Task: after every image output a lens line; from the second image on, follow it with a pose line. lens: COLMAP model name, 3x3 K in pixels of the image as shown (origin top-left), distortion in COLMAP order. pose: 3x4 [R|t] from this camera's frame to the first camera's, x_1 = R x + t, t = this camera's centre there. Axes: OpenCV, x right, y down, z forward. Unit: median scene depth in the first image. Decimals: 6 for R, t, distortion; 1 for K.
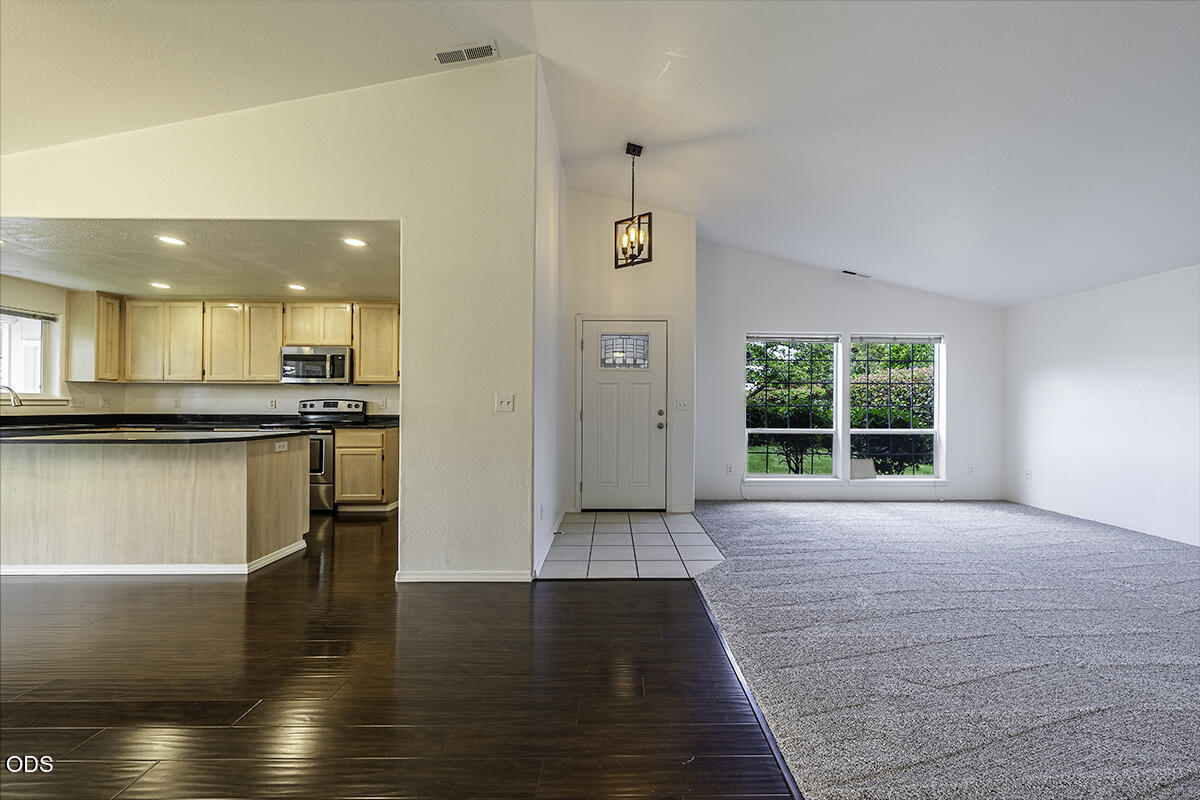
lens RADIAL K [[436.7, 0, 612.2], [0, 436.7, 404.5], [0, 0, 1]] dist [-0.000614, -0.000075]
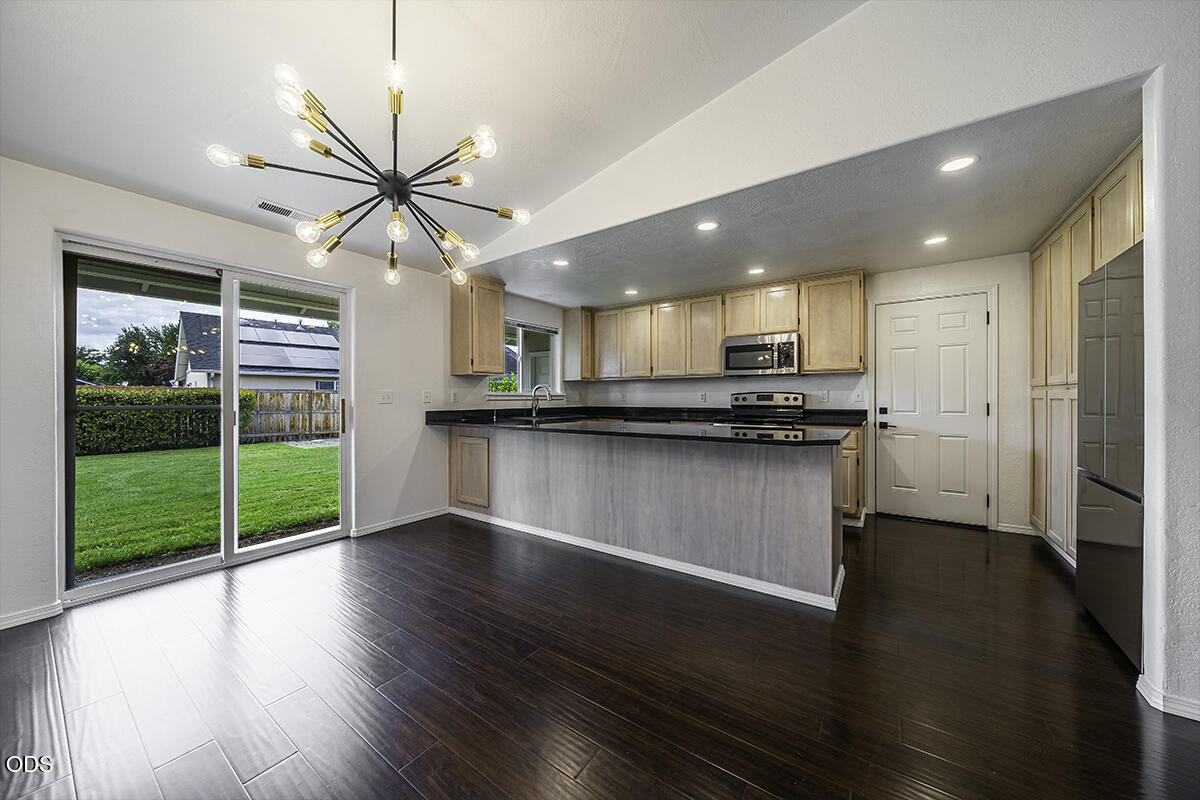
lens RADIAL K [[410.3, 0, 600.0], [0, 410.3, 400.0], [0, 0, 1]] dist [-0.000220, -0.000025]
pose [[0.813769, -0.004512, -0.581170, -0.474204], [0.008733, 0.999952, 0.004466, -0.001913], [0.581122, -0.008709, 0.813770, 0.092544]]
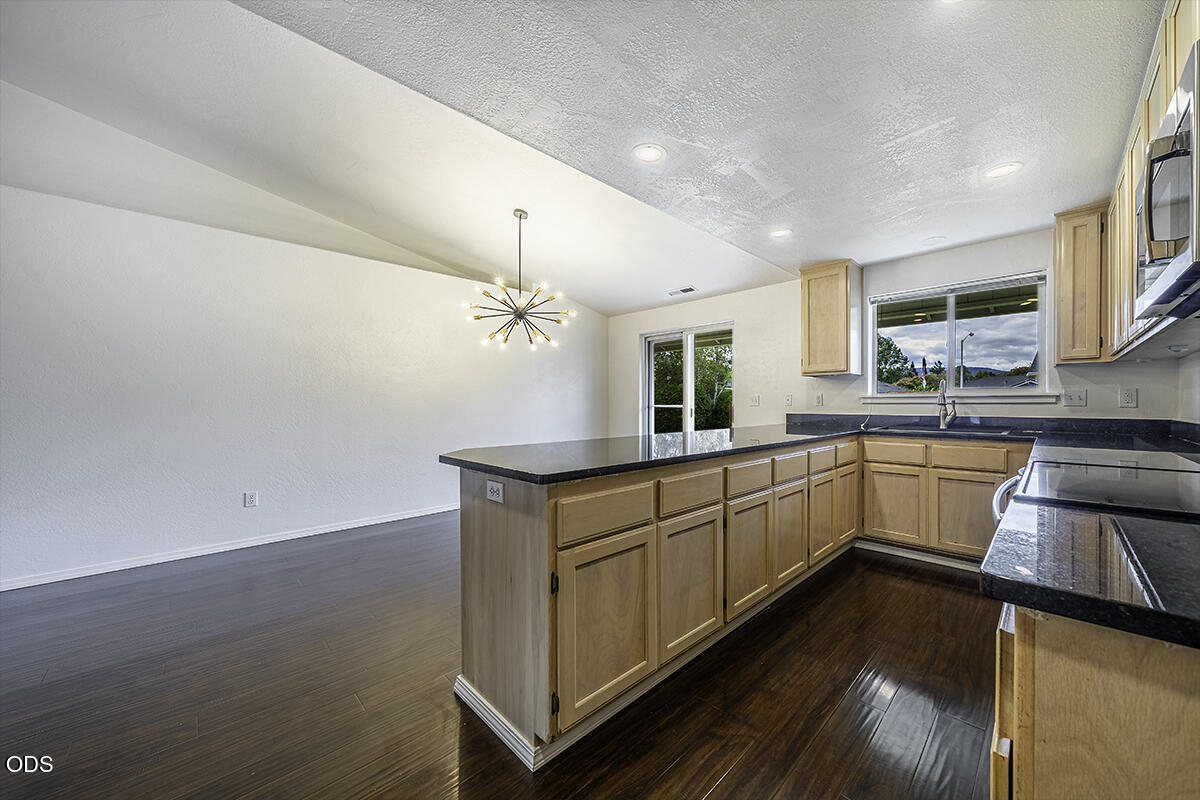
lens RADIAL K [[410.3, 0, 600.0], [0, 410.3, 400.0], [0, 0, 1]] dist [-0.000220, -0.000025]
pose [[-0.698887, -0.002658, -0.715227, -0.331139], [0.000541, 0.999991, -0.004244, -0.003092], [0.715232, -0.003353, -0.698879, 0.916464]]
